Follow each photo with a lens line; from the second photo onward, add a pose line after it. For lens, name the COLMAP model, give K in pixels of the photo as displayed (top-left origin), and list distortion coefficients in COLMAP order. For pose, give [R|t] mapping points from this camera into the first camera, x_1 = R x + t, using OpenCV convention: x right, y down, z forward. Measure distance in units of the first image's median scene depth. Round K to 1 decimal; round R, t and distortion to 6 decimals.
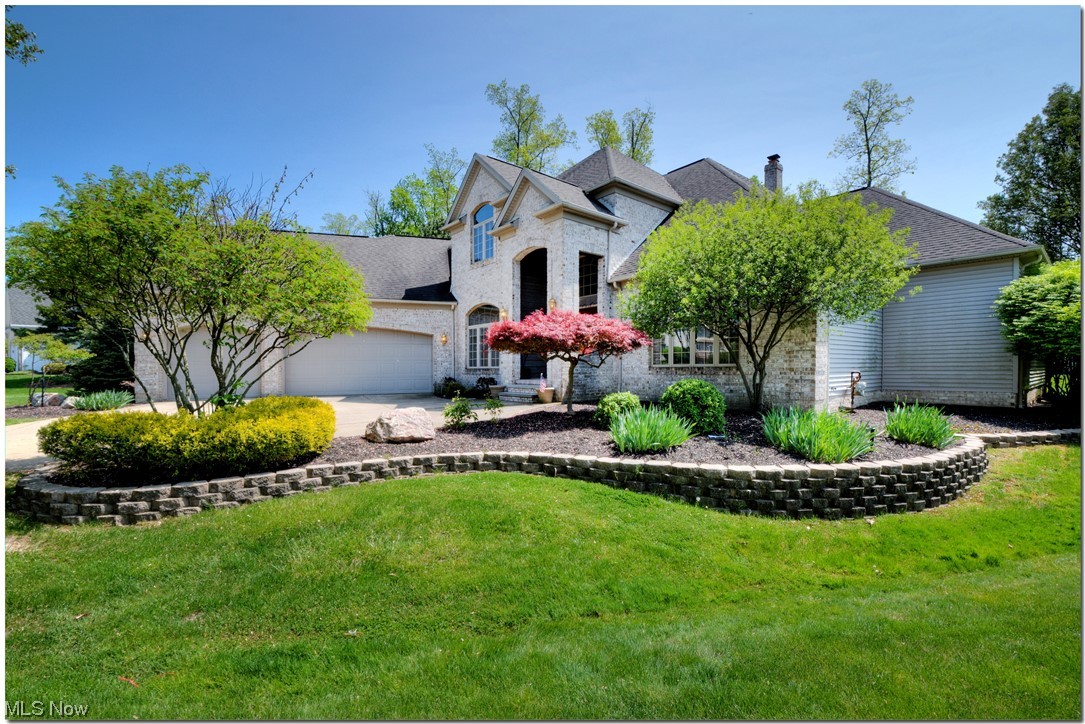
lens RADIAL K [[486.8, 0, 557.4], [0, 486.8, 381.2], [0, 0, 1]] dist [0.024162, -0.033306]
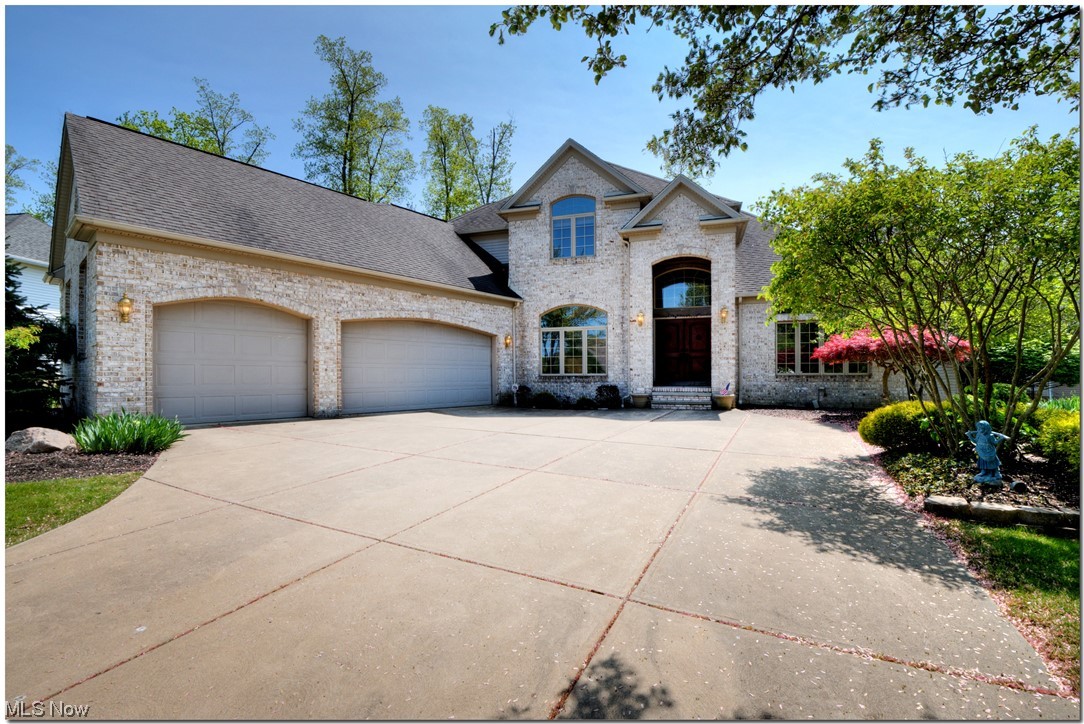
lens RADIAL K [[486.4, 0, 556.9], [0, 486.4, 381.2], [0, 0, 1]] dist [0.024162, -0.033306]
pose [[0.836957, 0.001863, 0.547265, -0.646225], [0.009514, 0.999794, -0.017954, 0.000501], [-0.547186, 0.020233, 0.836767, 0.245318]]
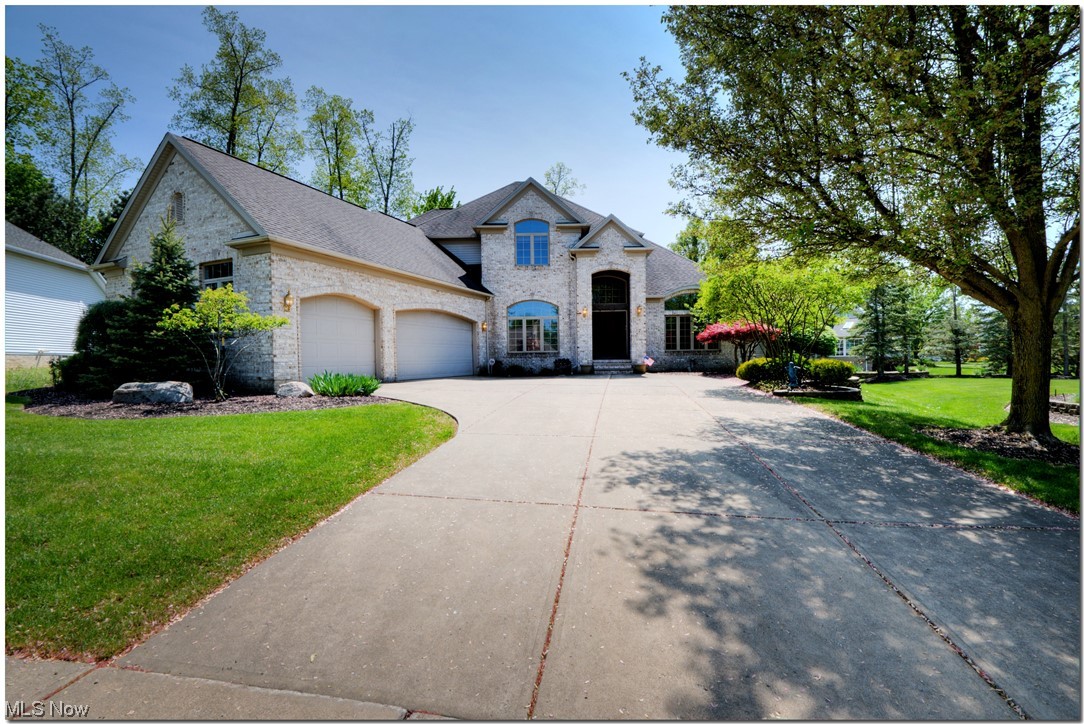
lens RADIAL K [[486.4, 0, 556.9], [0, 486.4, 381.2], [0, 0, 1]] dist [0.024162, -0.033306]
pose [[0.627943, -0.034246, 0.777506, -1.035312], [0.029781, 0.999357, 0.019965, 0.023392], [-0.777689, 0.010618, 0.628559, 0.168363]]
